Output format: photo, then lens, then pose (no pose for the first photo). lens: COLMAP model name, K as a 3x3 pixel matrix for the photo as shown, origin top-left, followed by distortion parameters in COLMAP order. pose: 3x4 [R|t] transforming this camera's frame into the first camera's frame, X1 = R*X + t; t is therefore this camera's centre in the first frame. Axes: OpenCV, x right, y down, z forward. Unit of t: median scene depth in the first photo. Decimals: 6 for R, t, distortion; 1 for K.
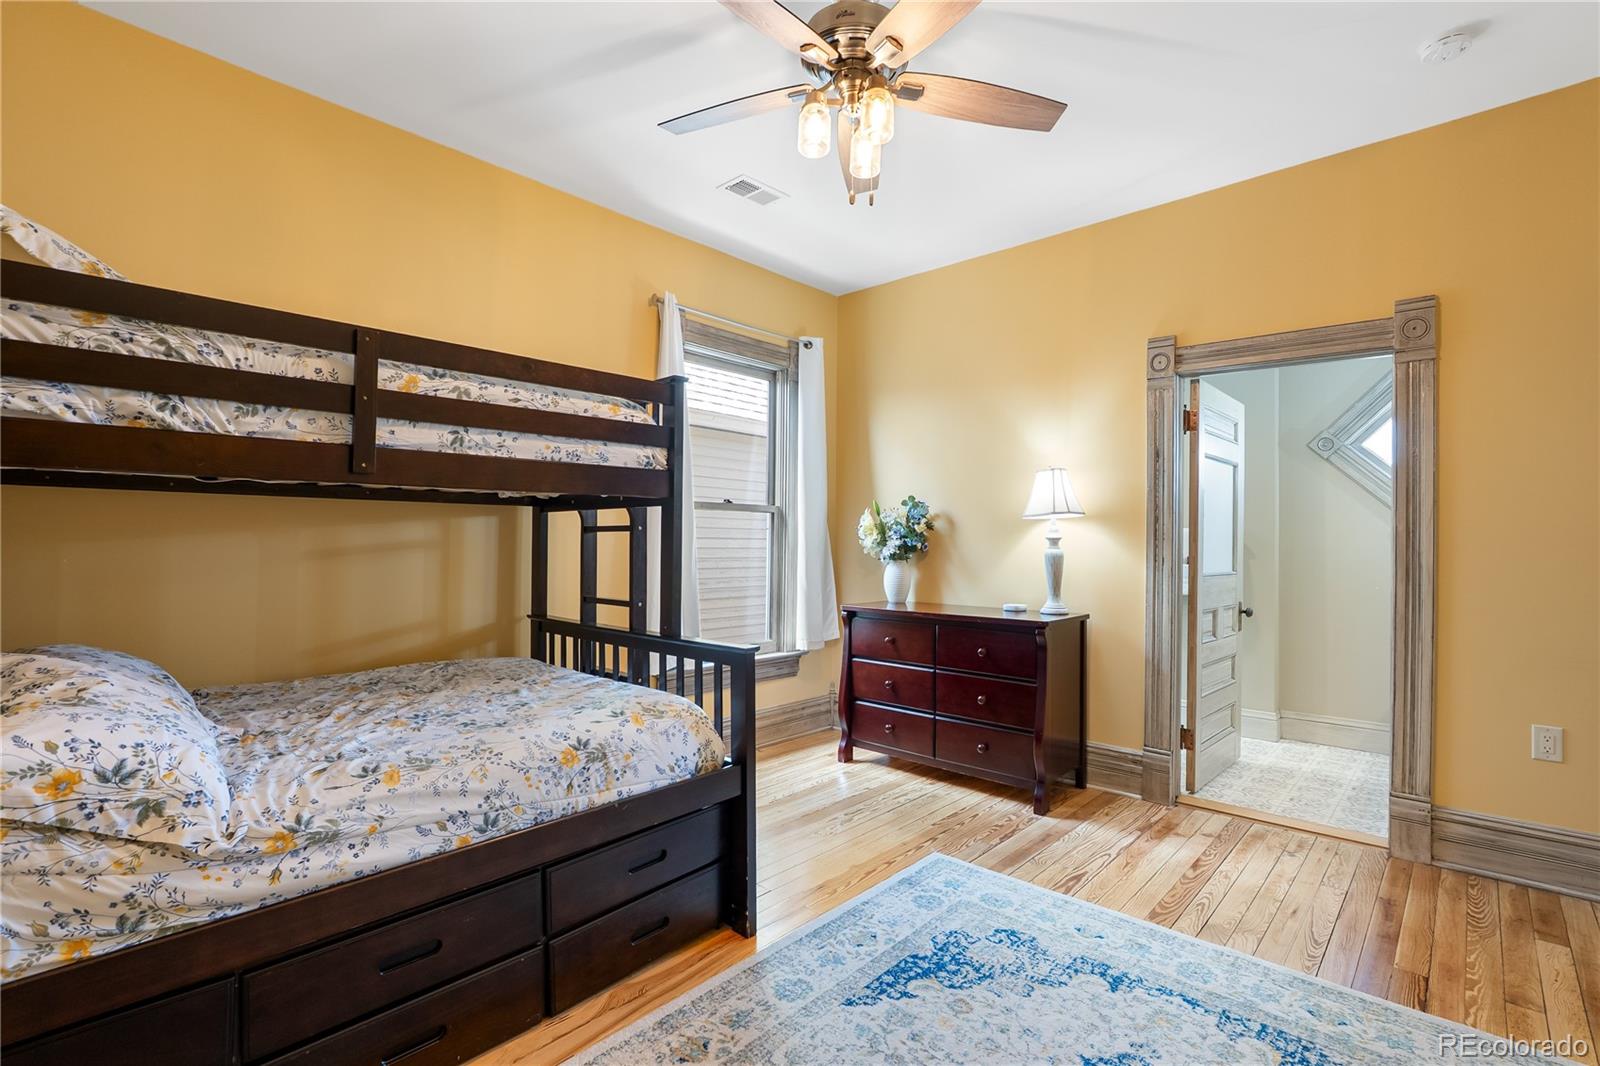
lens RADIAL K [[730.7, 0, 803.4], [0, 730.7, 533.9], [0, 0, 1]] dist [-0.016716, 0.002884]
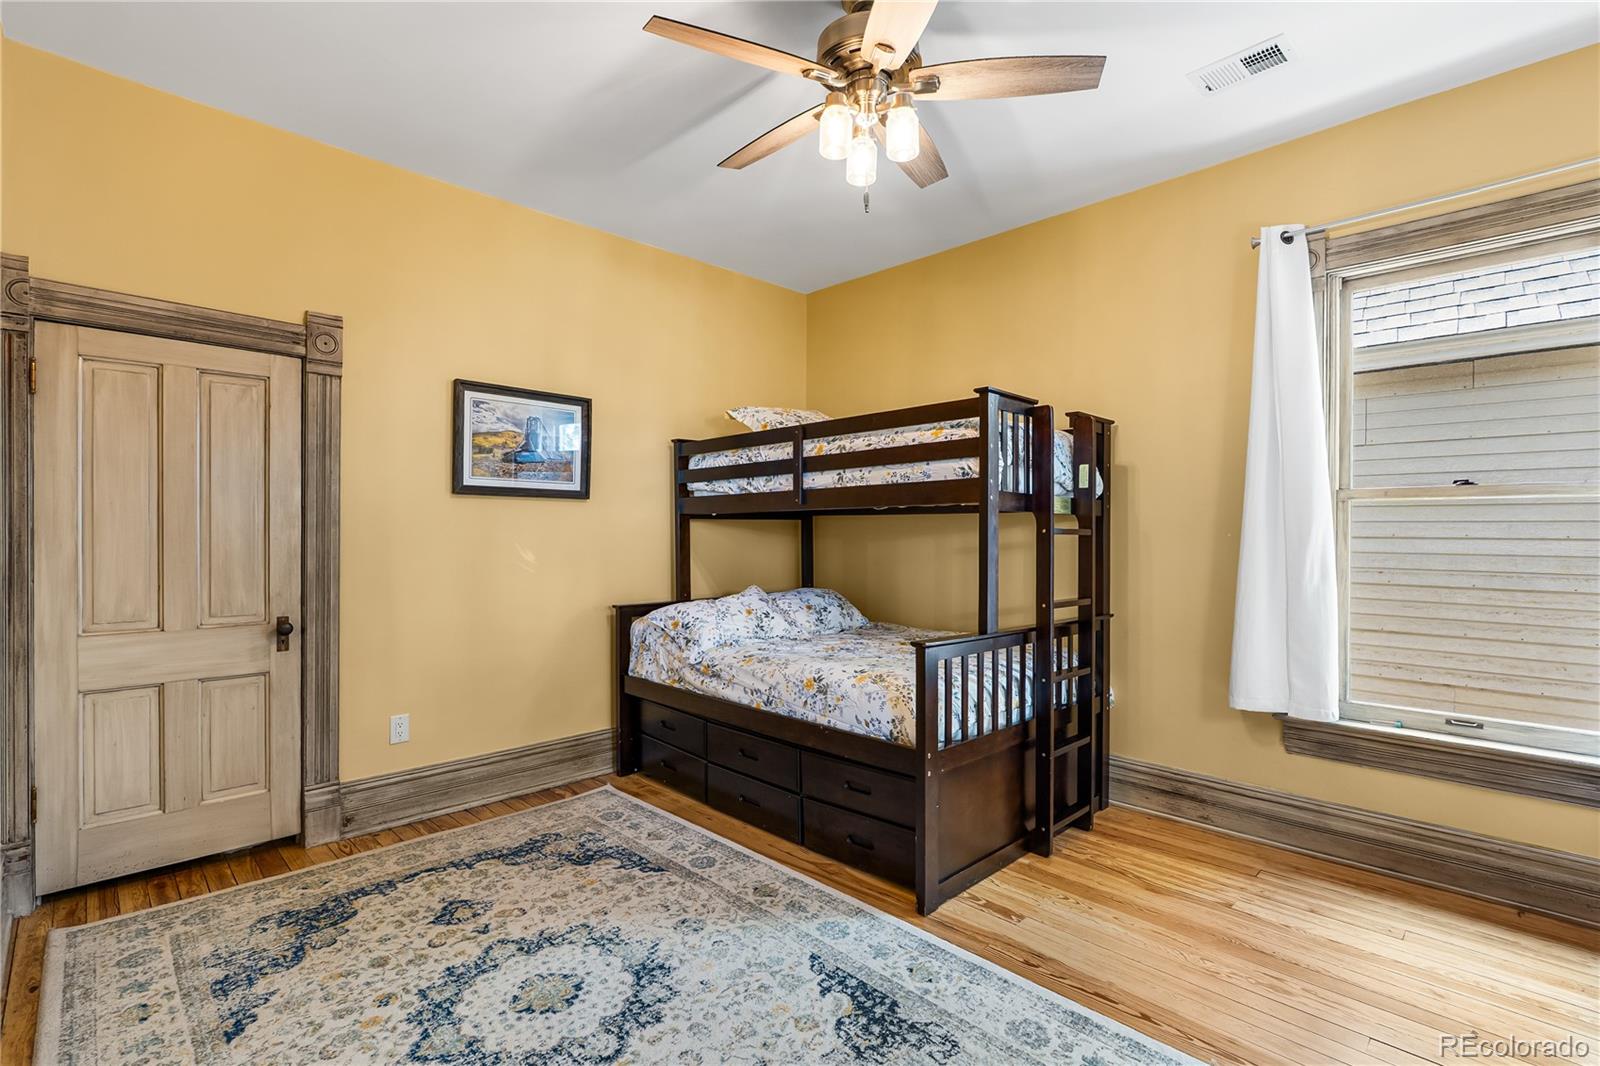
lens RADIAL K [[730.7, 0, 803.2], [0, 730.7, 536.6], [0, 0, 1]] dist [-0.016716, 0.002884]
pose [[-0.045758, -0.000722, -0.998952, 1.181973], [0.005815, 0.999983, -0.000989, -0.000593], [0.998936, -0.005855, -0.045753, 1.037576]]
